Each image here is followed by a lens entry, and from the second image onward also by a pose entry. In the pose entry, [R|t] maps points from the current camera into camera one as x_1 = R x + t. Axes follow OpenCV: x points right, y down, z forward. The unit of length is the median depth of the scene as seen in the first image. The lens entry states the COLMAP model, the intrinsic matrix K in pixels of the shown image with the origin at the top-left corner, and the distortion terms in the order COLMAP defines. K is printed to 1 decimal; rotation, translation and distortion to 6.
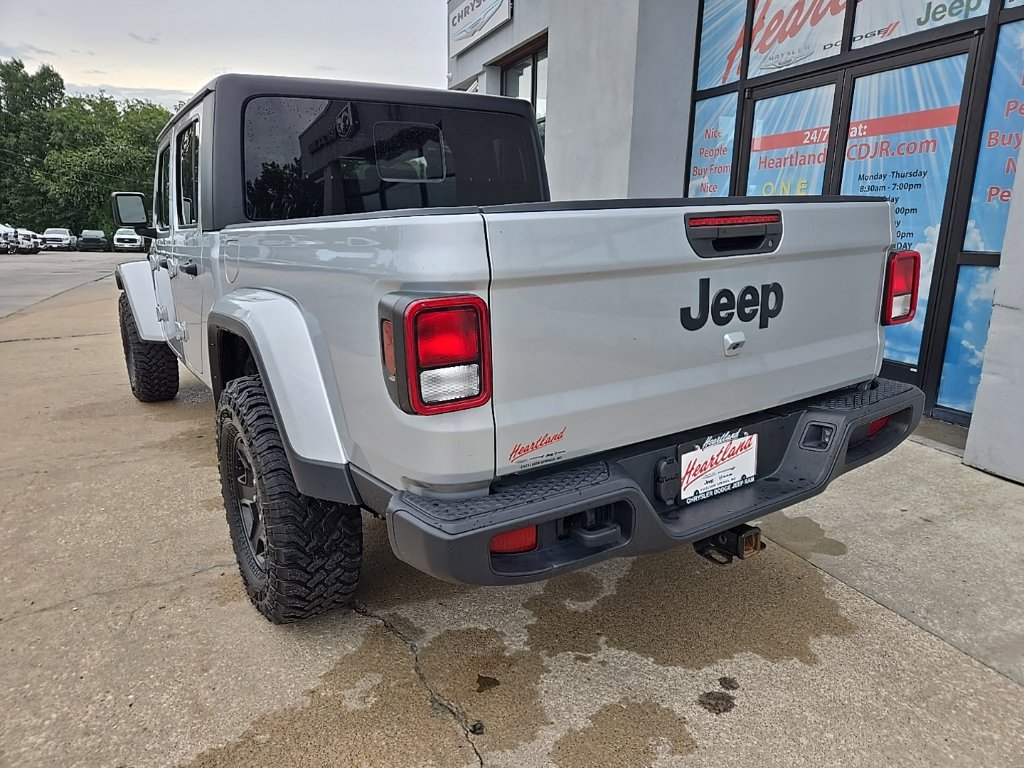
lens RADIAL K [[684.1, 0, 503.7], [0, 684.1, 388.9], [0, 0, 1]] dist [0.068031, -0.051766]
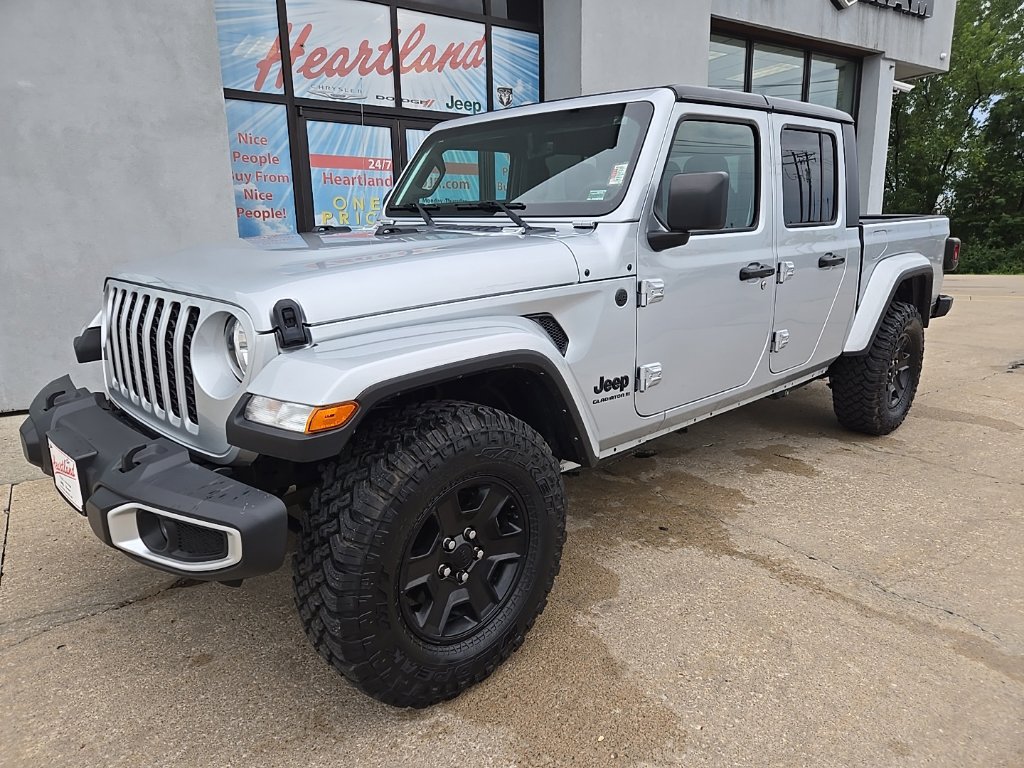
lens RADIAL K [[684.1, 0, 512.1], [0, 684.1, 387.8], [0, 0, 1]] dist [0.068031, -0.051766]
pose [[-0.195983, -0.212856, 0.957227, -1.154875], [0.242348, 0.935363, 0.257613, -0.309792], [-0.950189, 0.282470, -0.131730, 1.325529]]
